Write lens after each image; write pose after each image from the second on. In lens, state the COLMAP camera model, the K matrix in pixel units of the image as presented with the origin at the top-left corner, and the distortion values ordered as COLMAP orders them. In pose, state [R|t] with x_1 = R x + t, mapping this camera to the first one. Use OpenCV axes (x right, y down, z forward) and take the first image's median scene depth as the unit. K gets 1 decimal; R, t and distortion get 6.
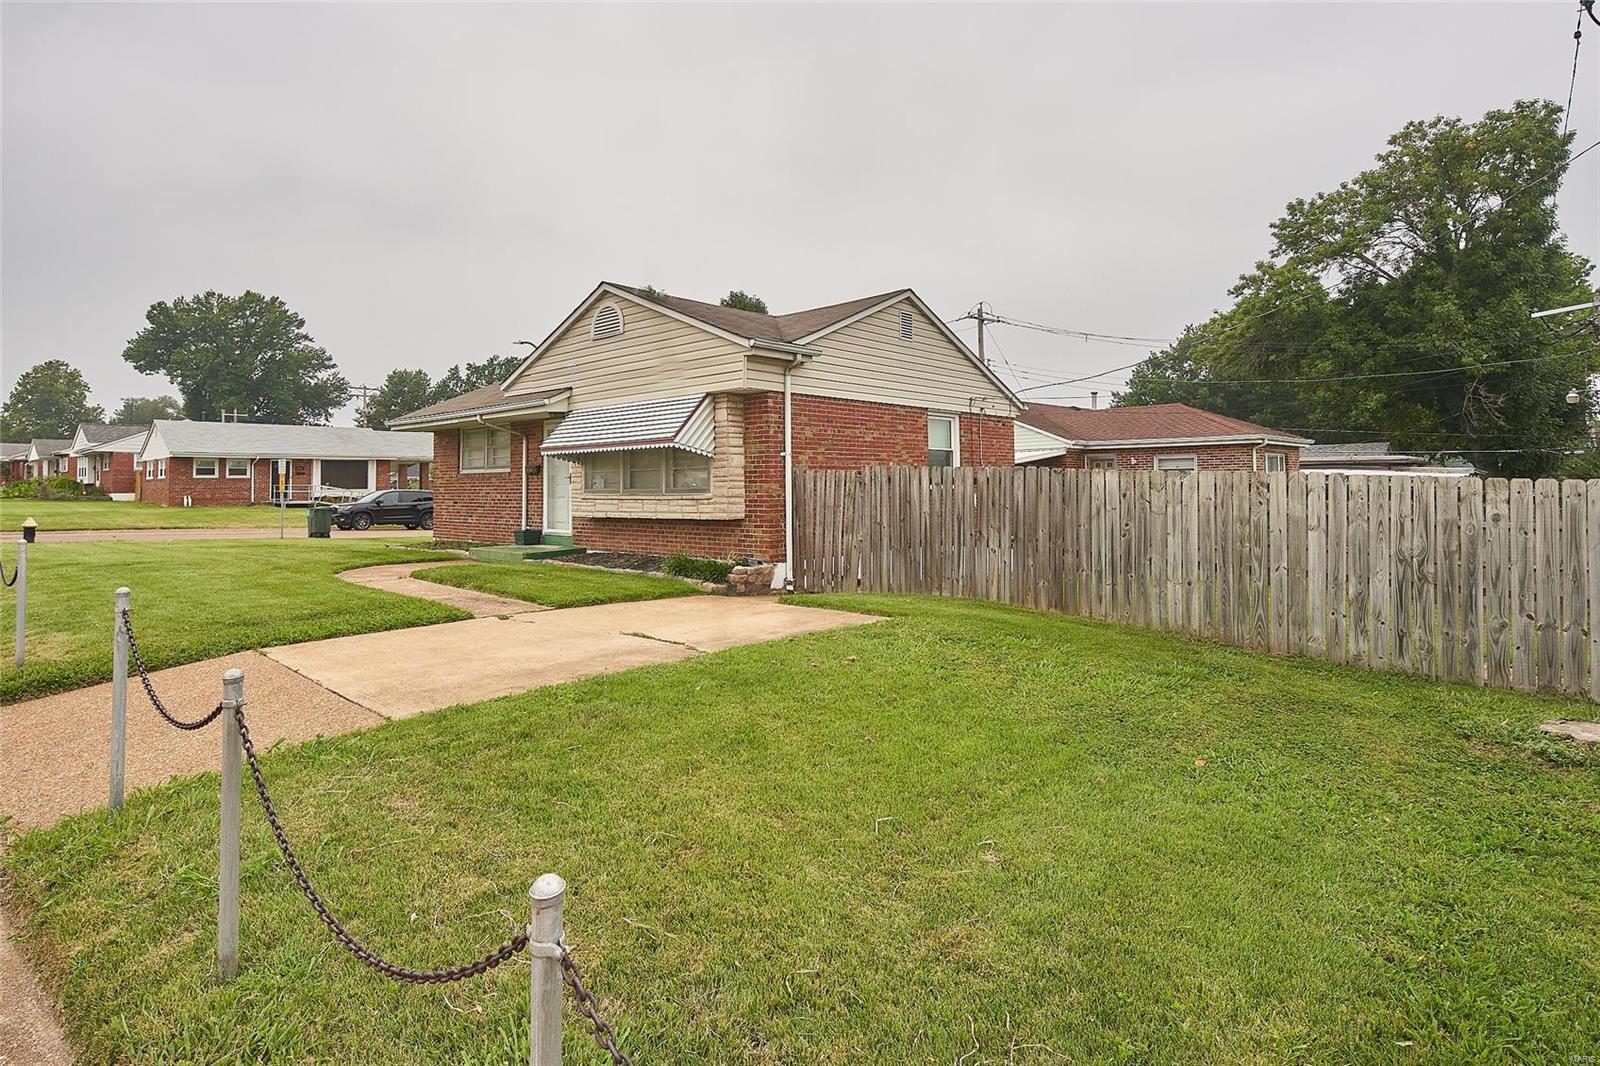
lens RADIAL K [[795.7, 0, 806.8], [0, 795.7, 463.0], [0, 0, 1]] dist [-0.003896, -0.001893]
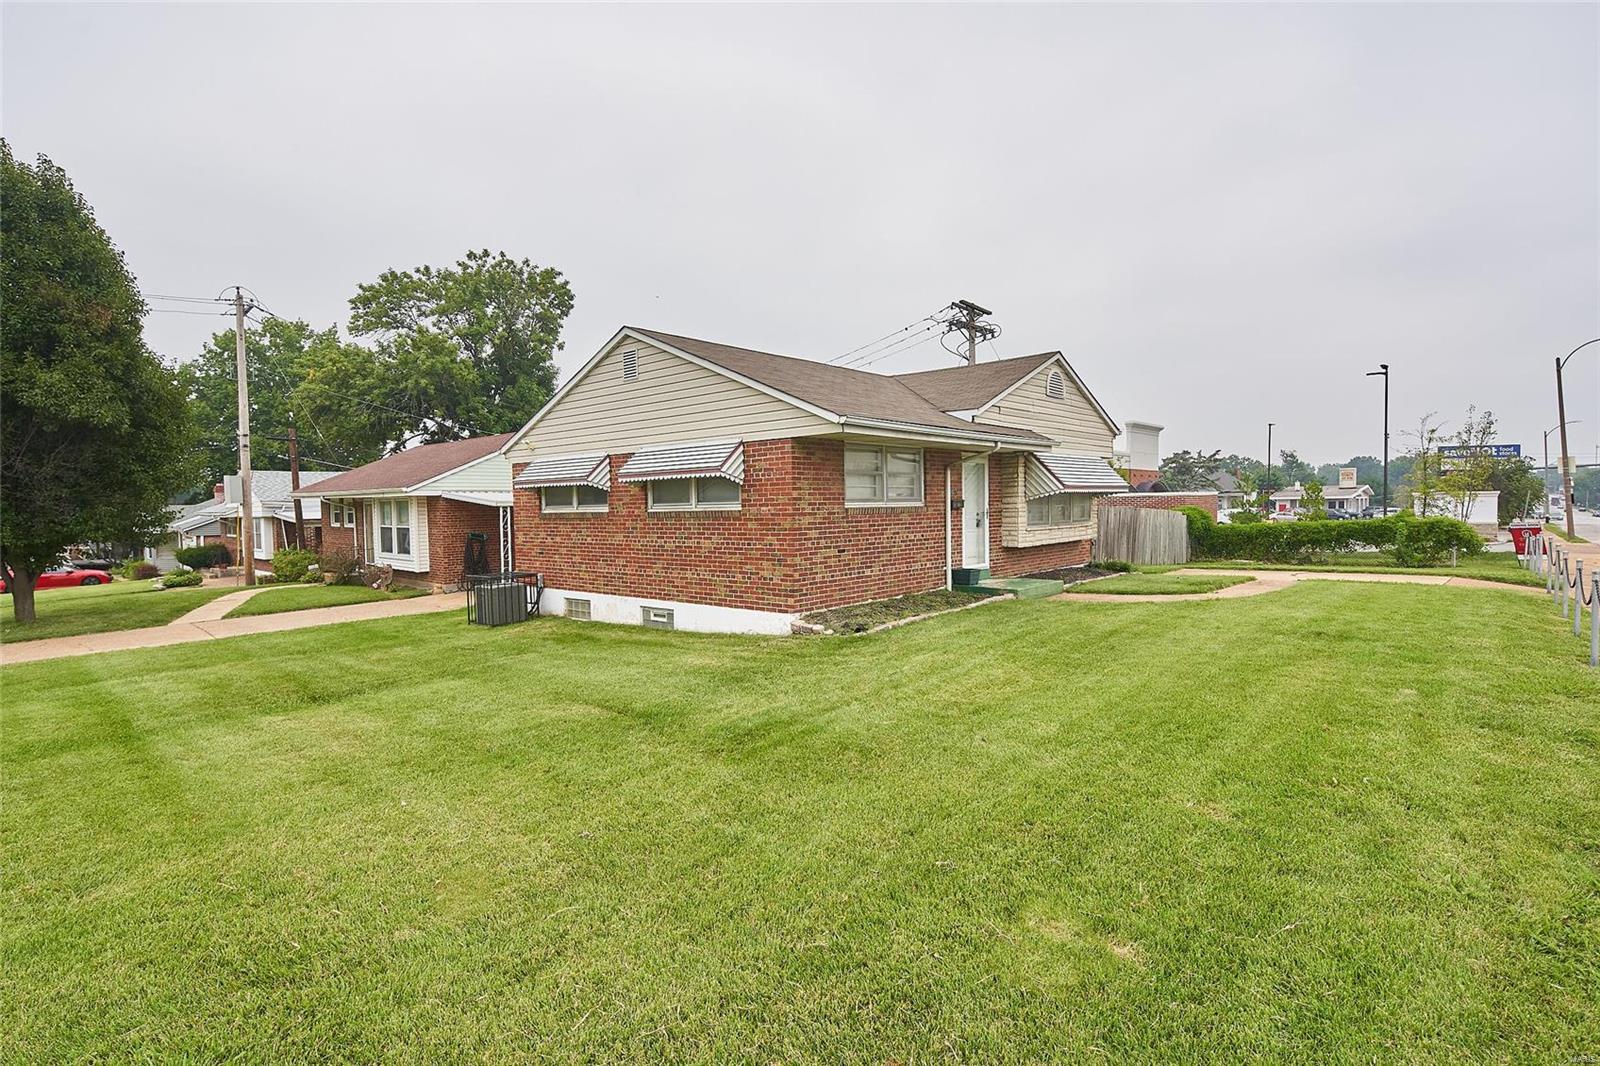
lens RADIAL K [[795.7, 0, 797.3], [0, 795.7, 532.9], [0, 0, 1]] dist [-0.003896, -0.001893]
pose [[0.015910, -0.021639, 0.999639, -1.705149], [-0.006280, 0.999744, 0.021742, 0.030621], [-0.999854, -0.006623, 0.015770, 1.573600]]
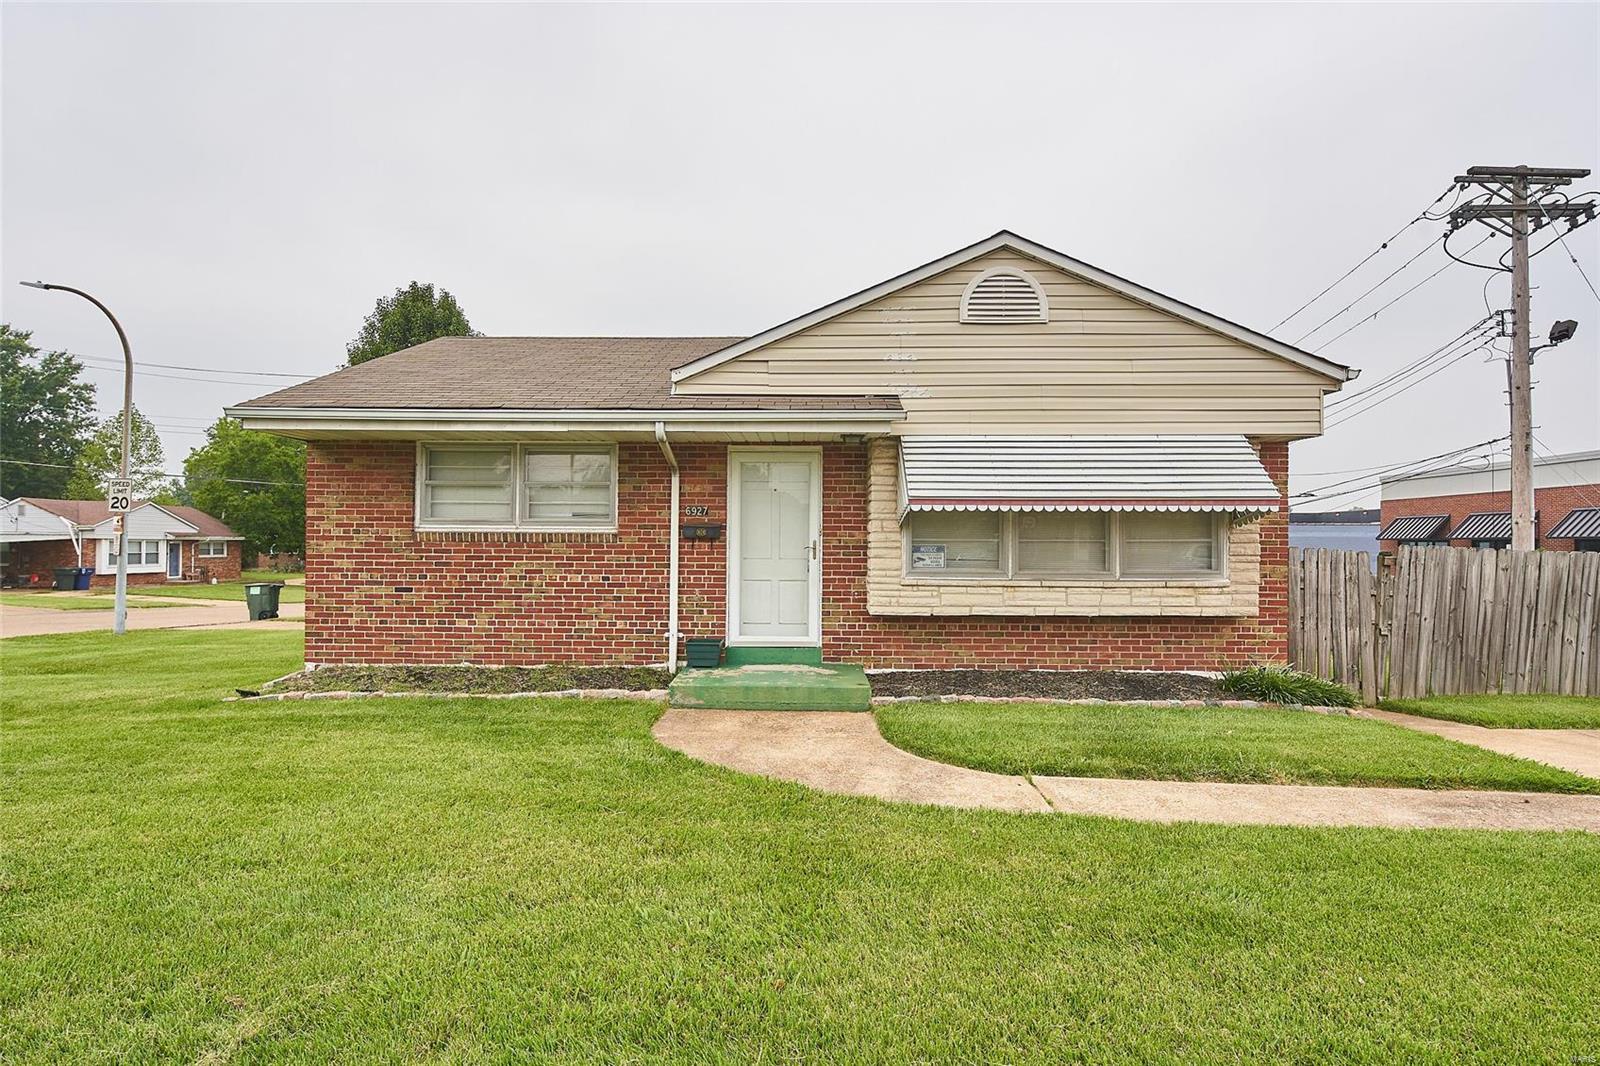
lens RADIAL K [[795.7, 0, 797.1], [0, 795.7, 545.3], [0, 0, 1]] dist [-0.003896, -0.001893]
pose [[0.773527, 0.014699, 0.633593, -0.866760], [-0.031489, 0.999388, 0.015258, 0.010047], [-0.632980, -0.031754, 0.773516, 0.706049]]
